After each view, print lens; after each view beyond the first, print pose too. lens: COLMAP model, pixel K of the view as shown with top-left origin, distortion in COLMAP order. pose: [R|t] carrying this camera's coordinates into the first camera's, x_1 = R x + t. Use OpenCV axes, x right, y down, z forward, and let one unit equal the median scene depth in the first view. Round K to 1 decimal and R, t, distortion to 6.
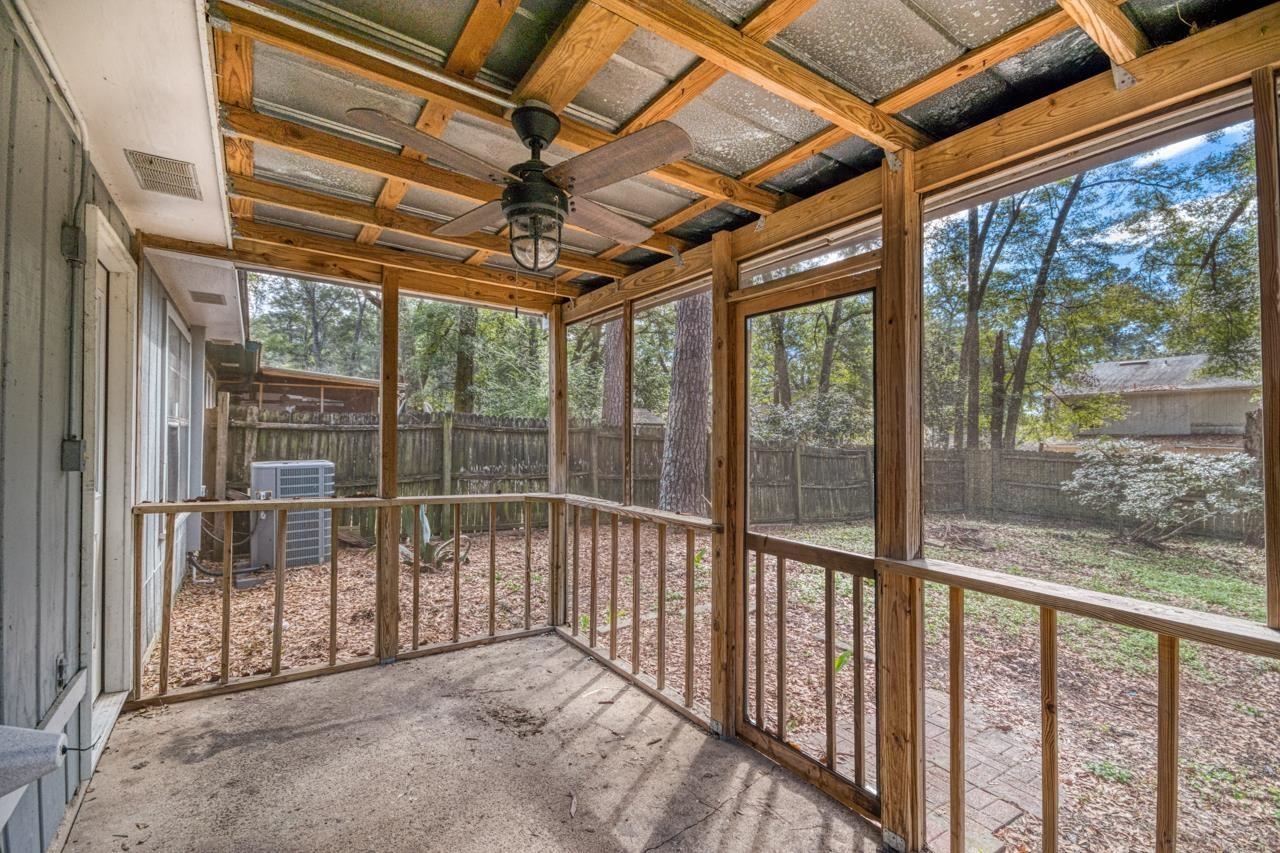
lens RADIAL K [[561.6, 0, 641.1], [0, 561.6, 425.0], [0, 0, 1]] dist [0.008388, -0.000717]
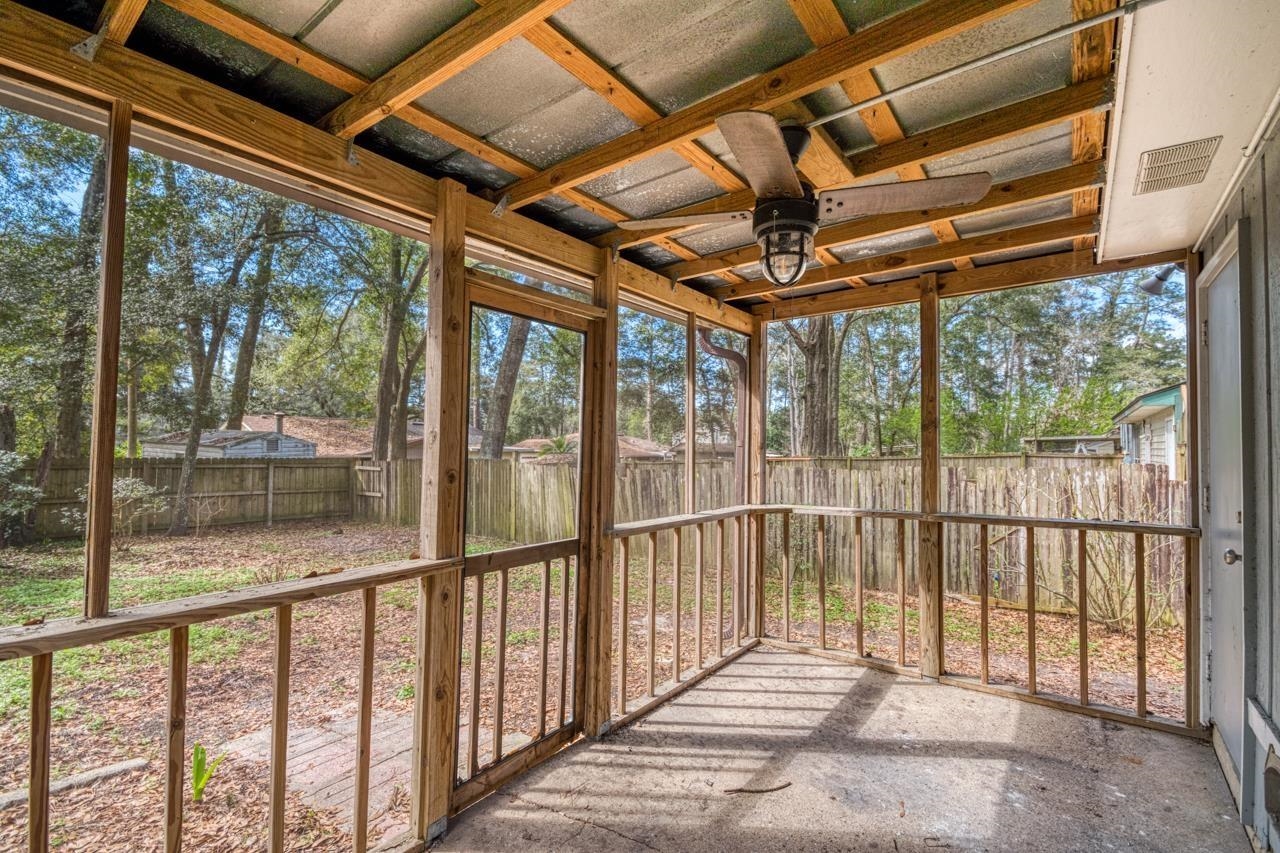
lens RADIAL K [[561.6, 0, 641.1], [0, 561.6, 425.0], [0, 0, 1]] dist [0.008388, -0.000717]
pose [[-0.305323, 0.025328, 0.951912, -0.749437], [-0.025229, 0.999080, -0.034675, 0.016825], [-0.951915, -0.034603, -0.304403, 1.083255]]
